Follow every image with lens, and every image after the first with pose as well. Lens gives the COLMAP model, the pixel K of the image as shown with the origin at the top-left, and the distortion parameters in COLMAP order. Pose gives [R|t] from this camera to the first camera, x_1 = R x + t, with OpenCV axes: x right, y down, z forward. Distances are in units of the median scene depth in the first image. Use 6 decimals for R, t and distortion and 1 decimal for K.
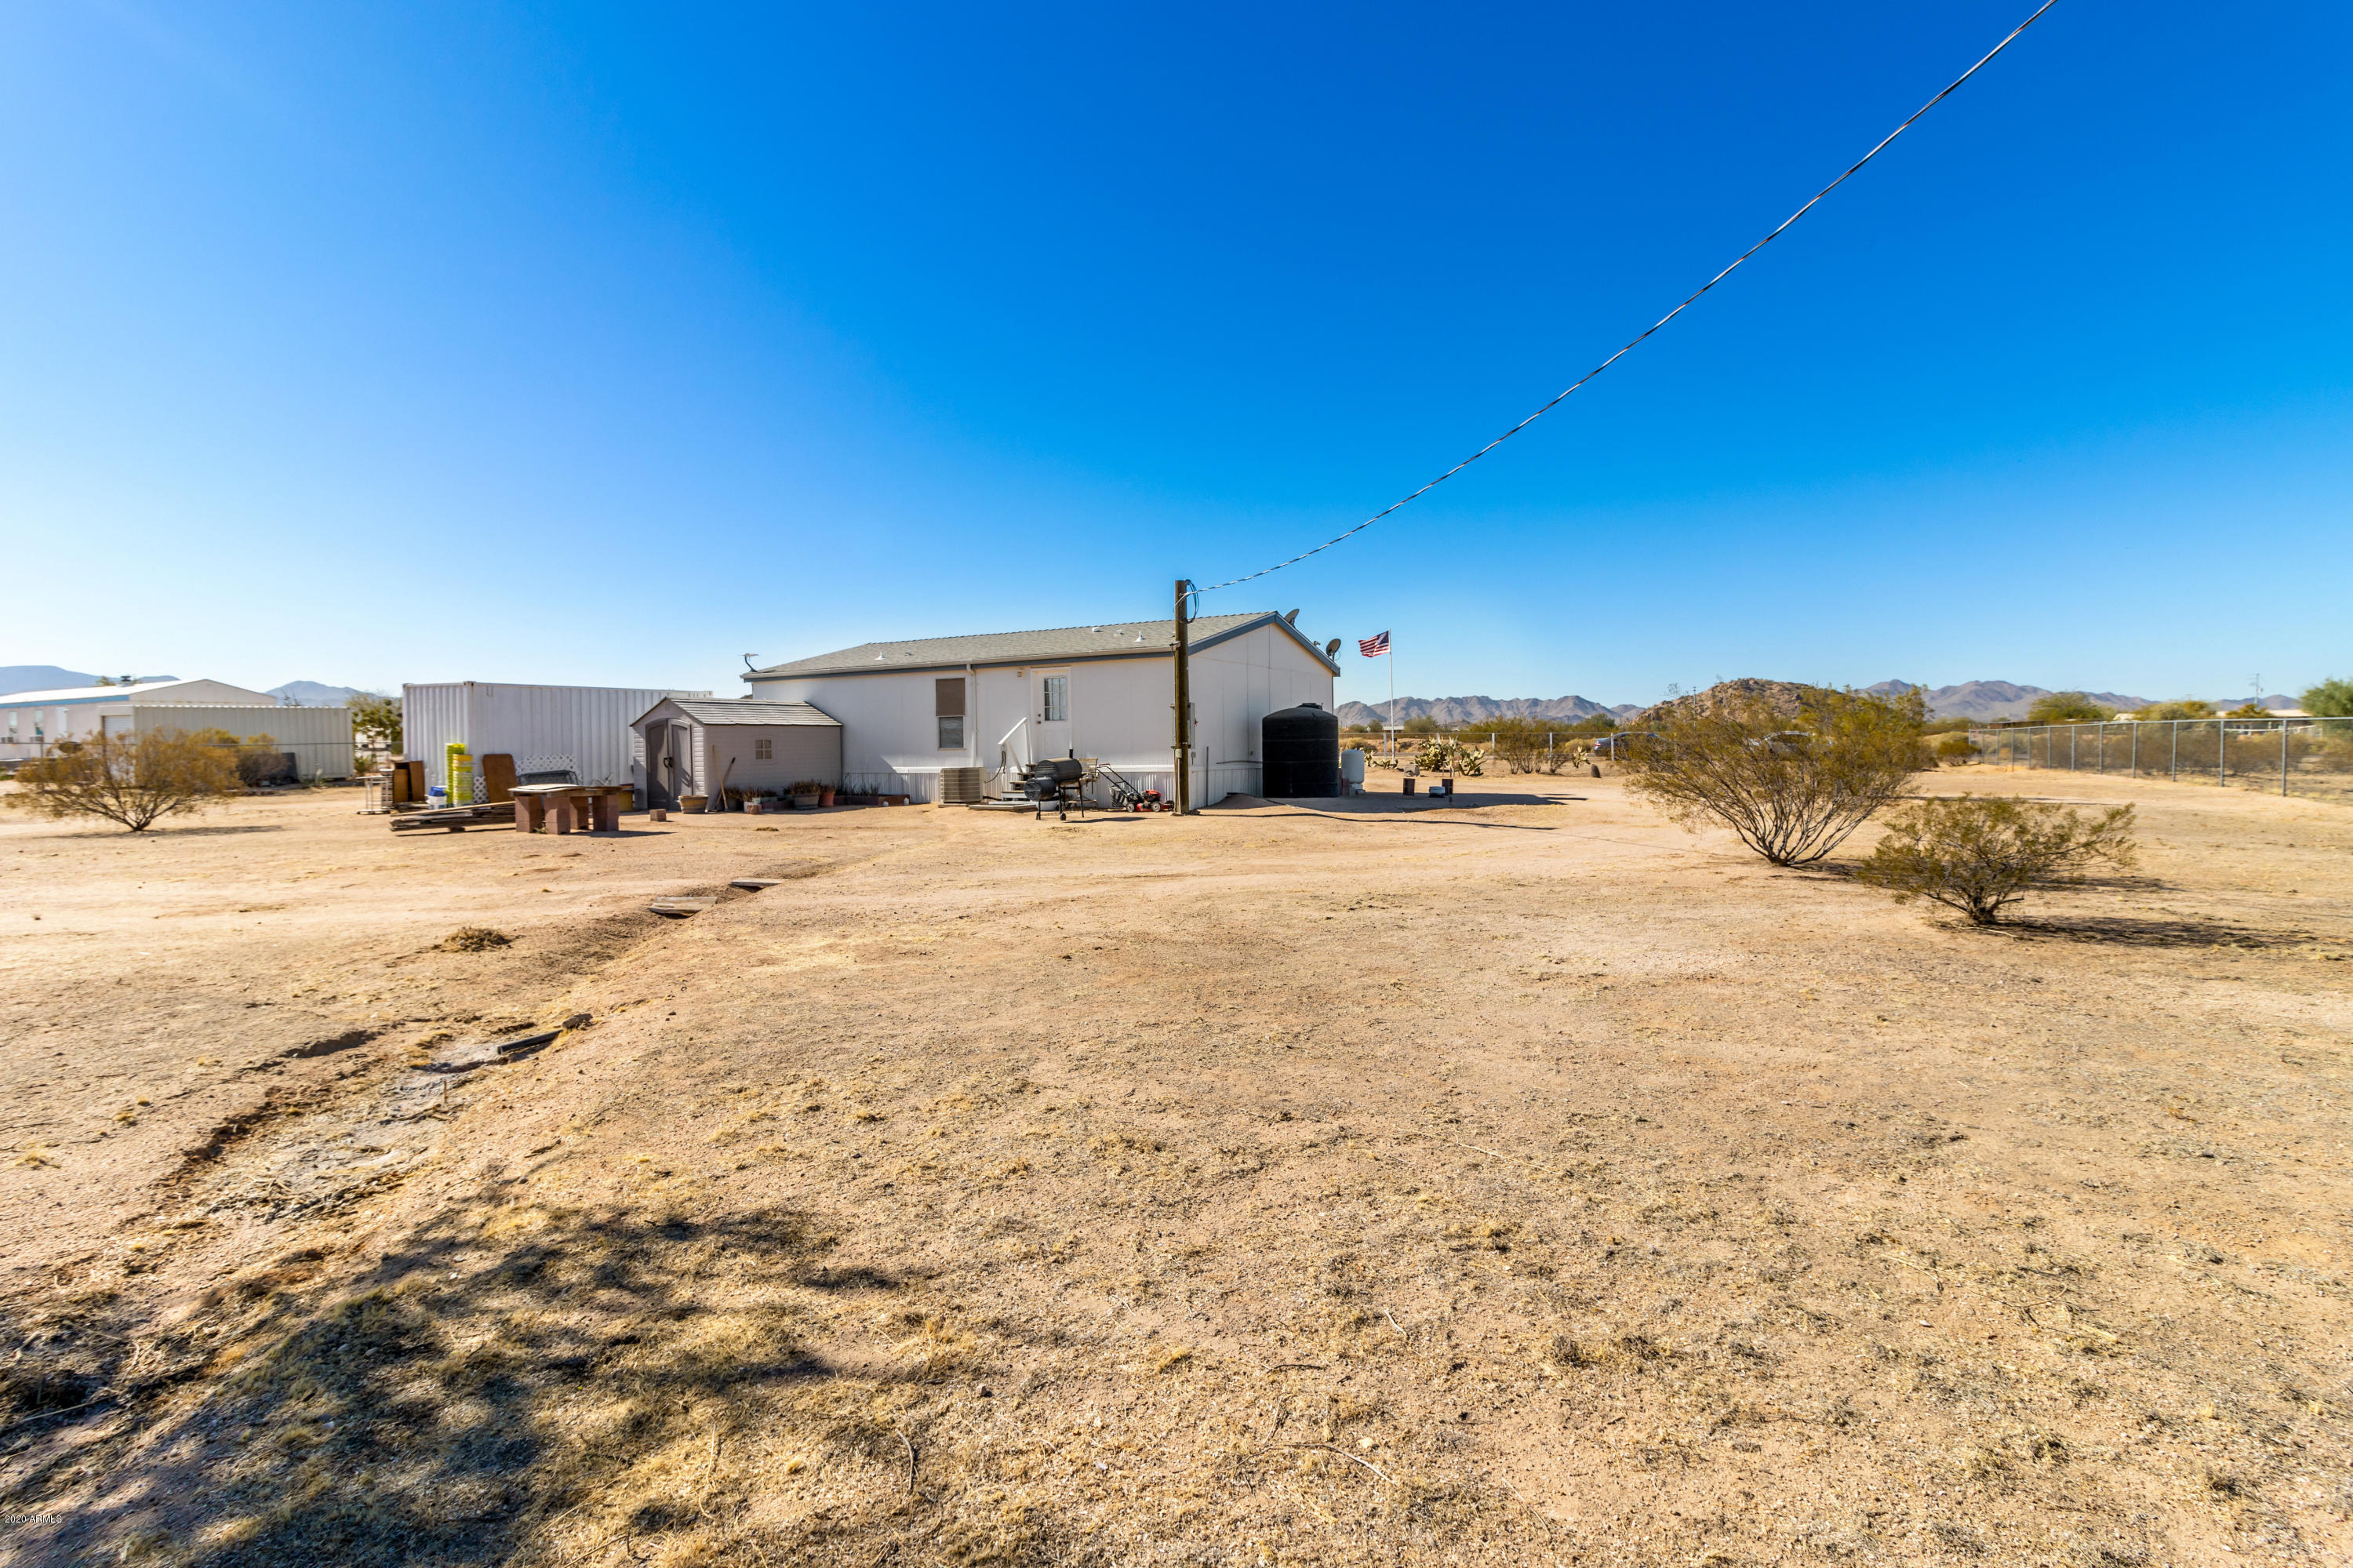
lens RADIAL K [[1084.3, 0, 1176.8], [0, 1084.3, 780.0], [0, 0, 1]] dist [0.001201, 0.000262]
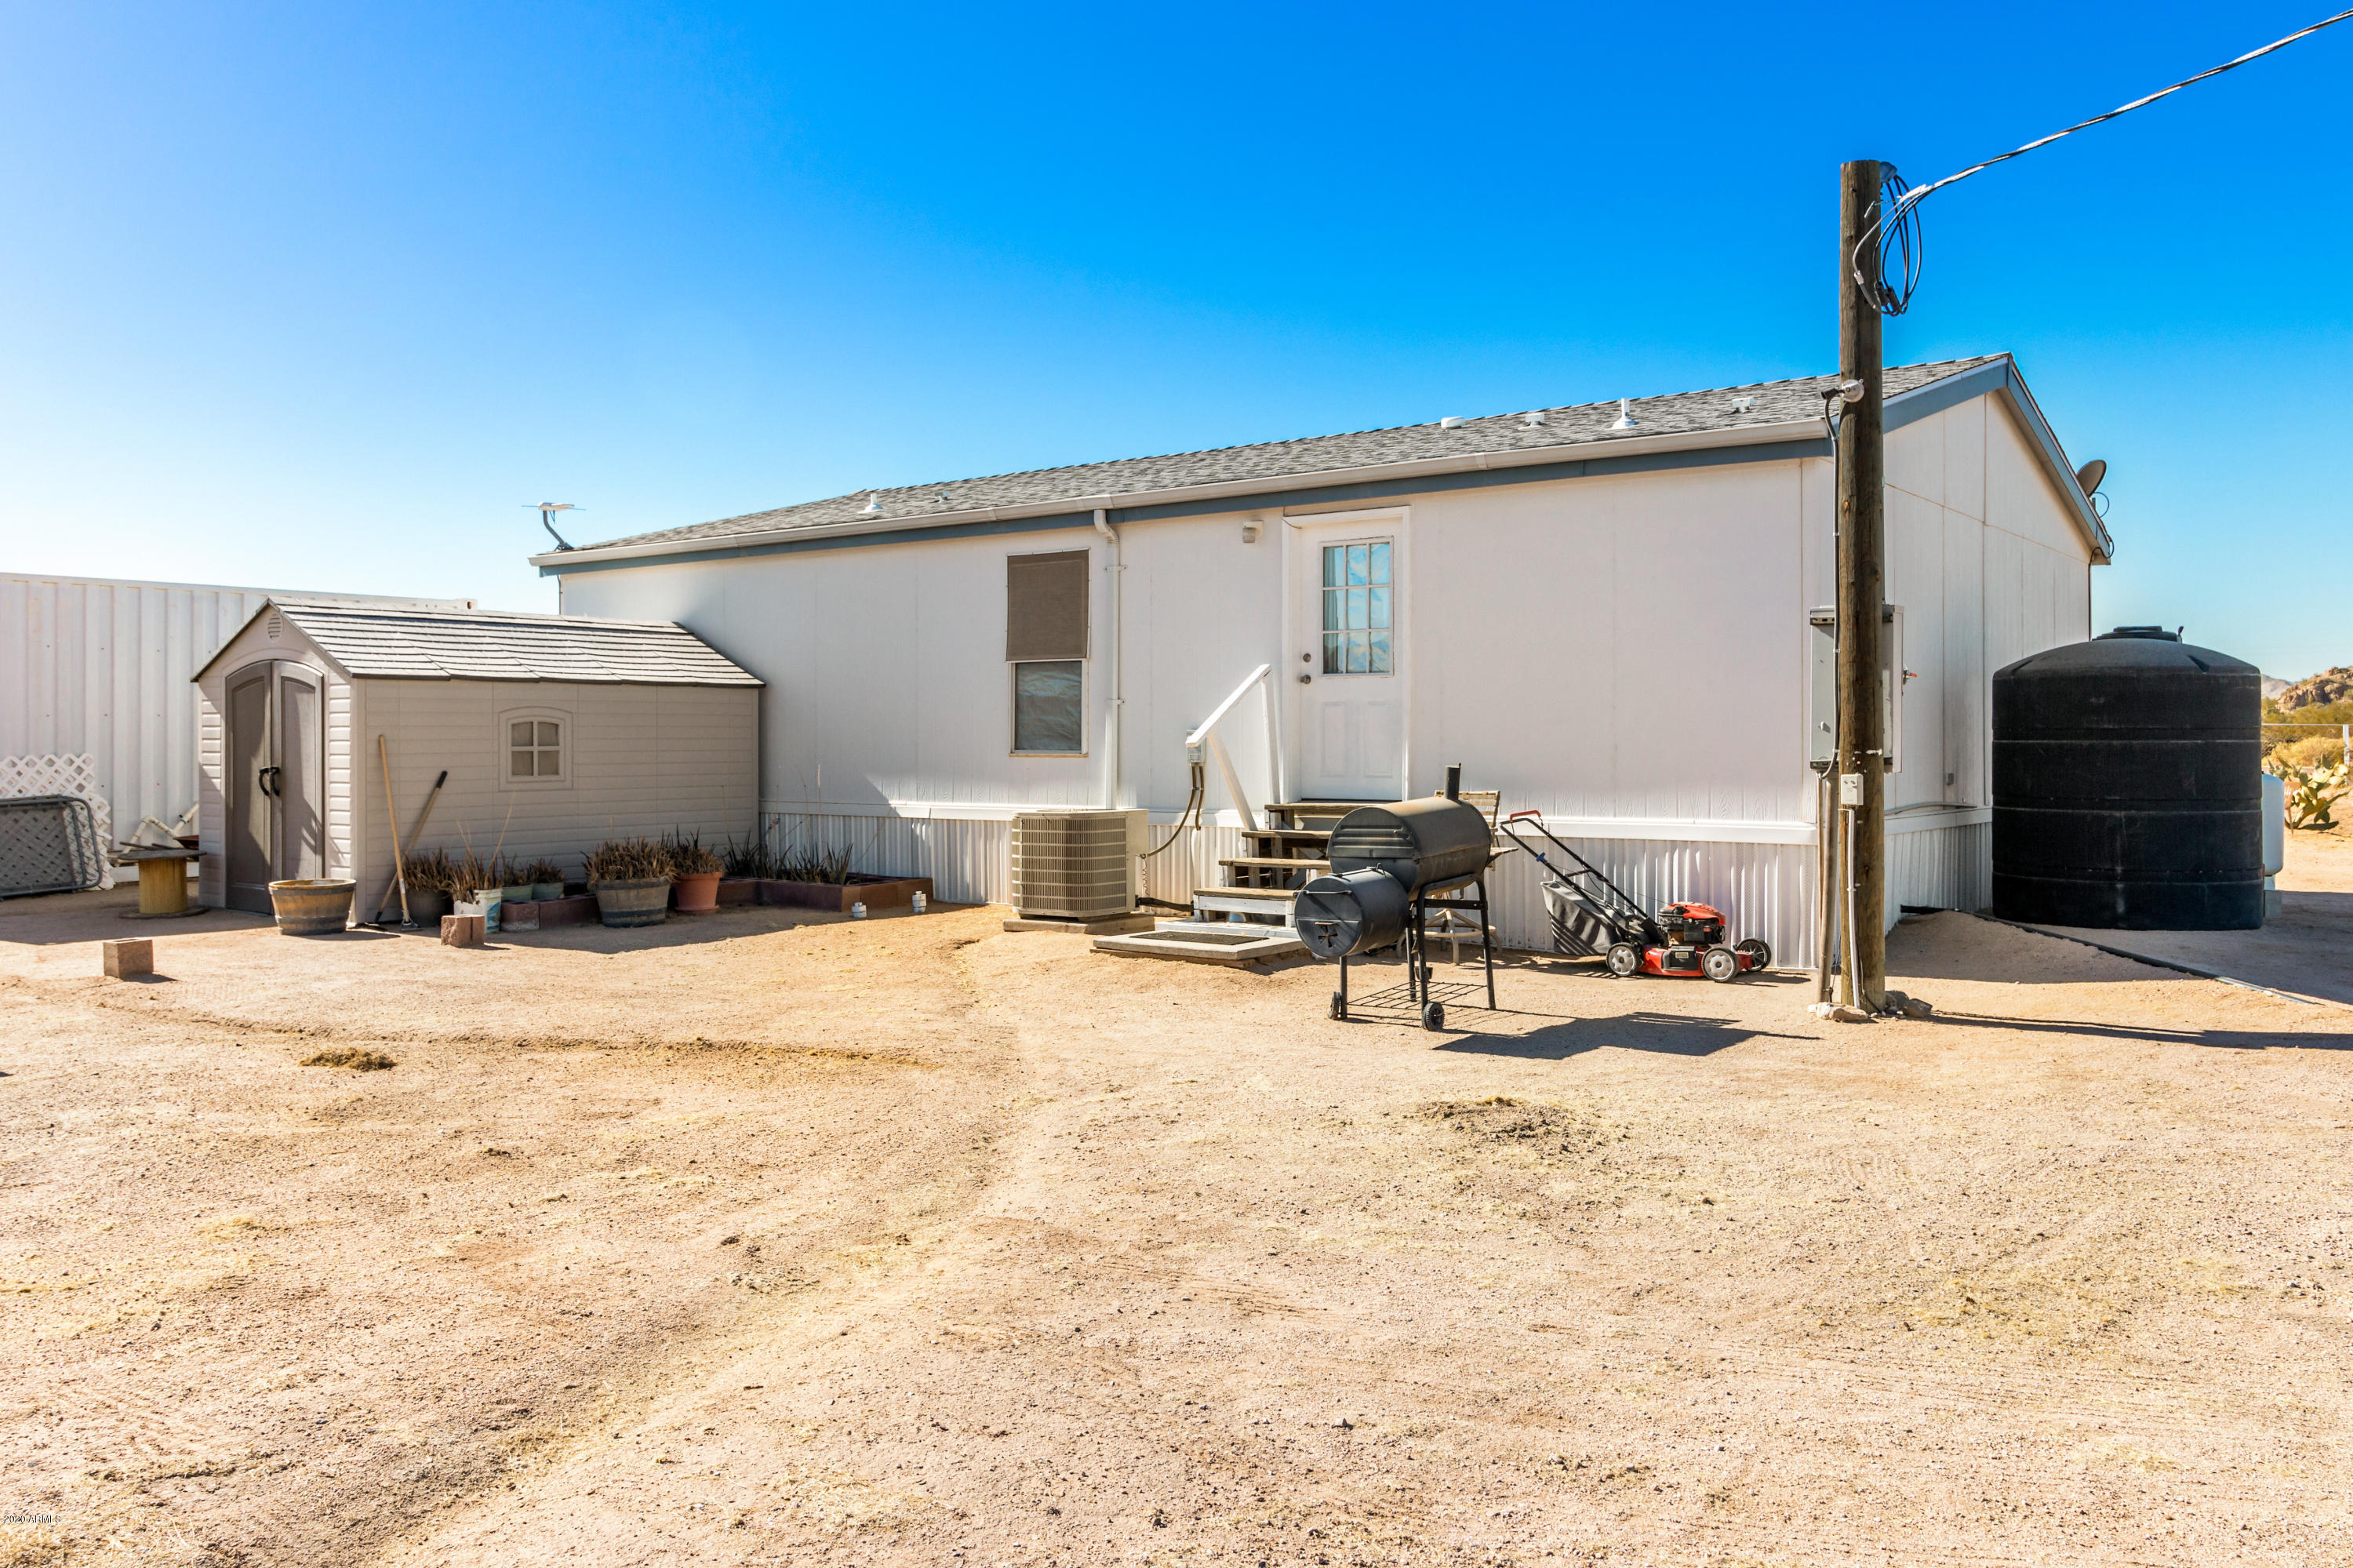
lens RADIAL K [[1862.0, 0, 1176.5], [0, 1862.0, 781.4], [0, 0, 1]] dist [0.001867, -0.001064]
pose [[0.989585, 0.015410, -0.143120, -0.084837], [-0.016352, 0.999852, -0.005407, -0.018038], [0.143016, 0.007691, 0.989691, 0.433070]]
